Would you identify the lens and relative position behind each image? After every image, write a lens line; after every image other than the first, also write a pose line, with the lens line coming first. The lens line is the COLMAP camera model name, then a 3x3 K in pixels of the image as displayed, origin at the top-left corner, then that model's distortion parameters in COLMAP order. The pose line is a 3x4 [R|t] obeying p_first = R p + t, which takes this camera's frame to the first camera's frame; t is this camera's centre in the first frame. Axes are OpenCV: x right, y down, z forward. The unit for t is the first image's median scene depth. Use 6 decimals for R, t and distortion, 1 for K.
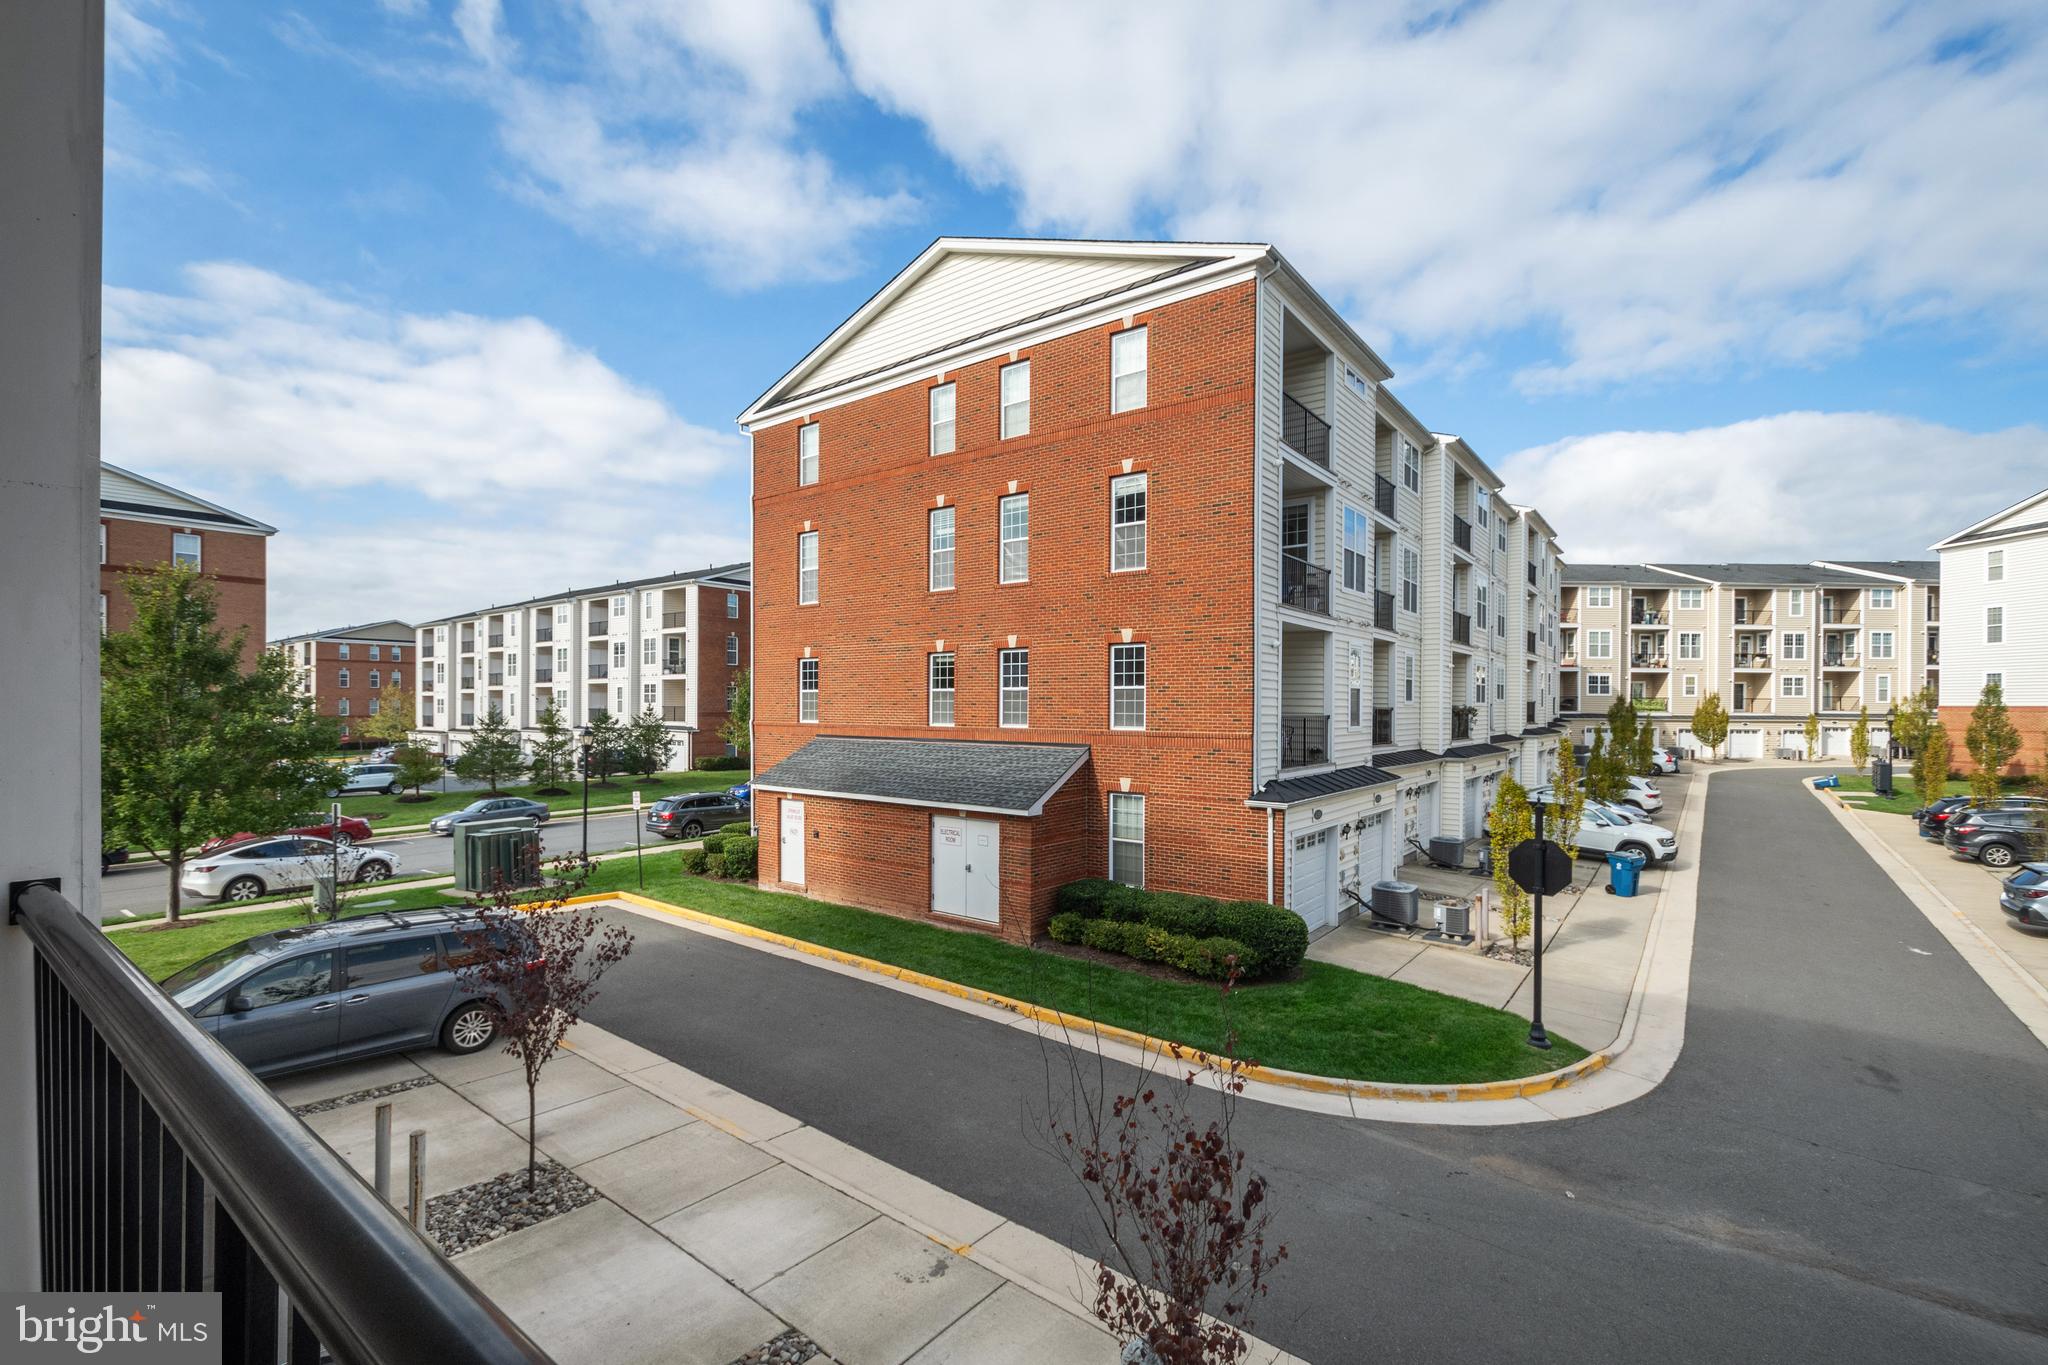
lens RADIAL K [[893.1, 0, 1028.0], [0, 893.1, 715.9], [0, 0, 1]] dist [0.002590, 0.000018]
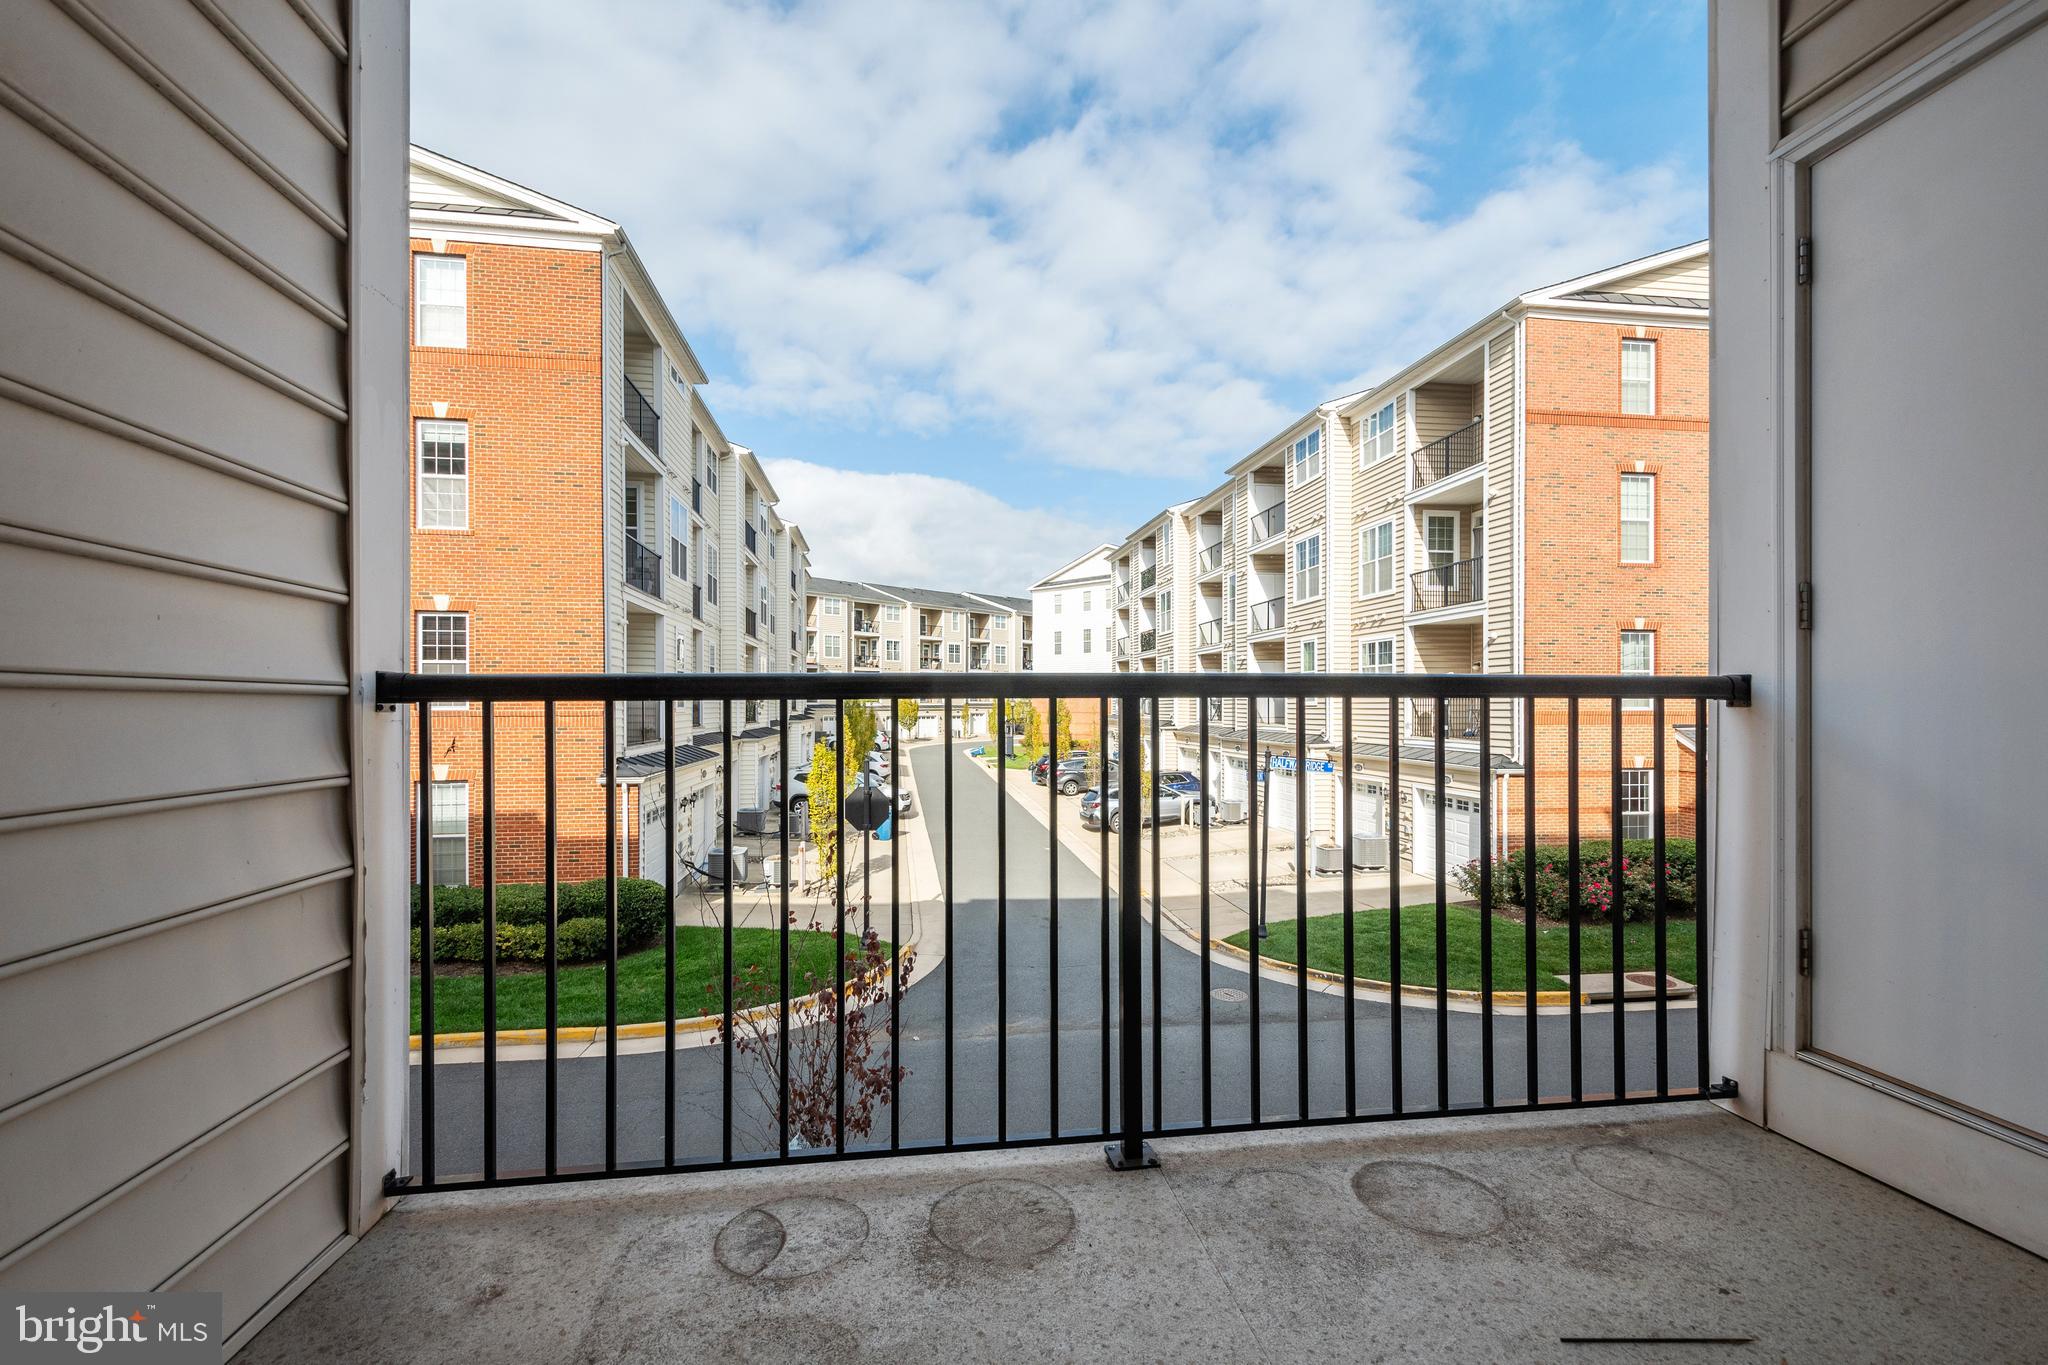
lens RADIAL K [[893.1, 0, 1028.0], [0, 893.1, 715.9], [0, 0, 1]] dist [0.002590, 0.000018]
pose [[0.686111, -0.014169, 0.727359, -0.121009], [0.014068, 0.999882, 0.006208, 0.021753], [-0.727361, 0.005974, 0.686229, -0.021039]]
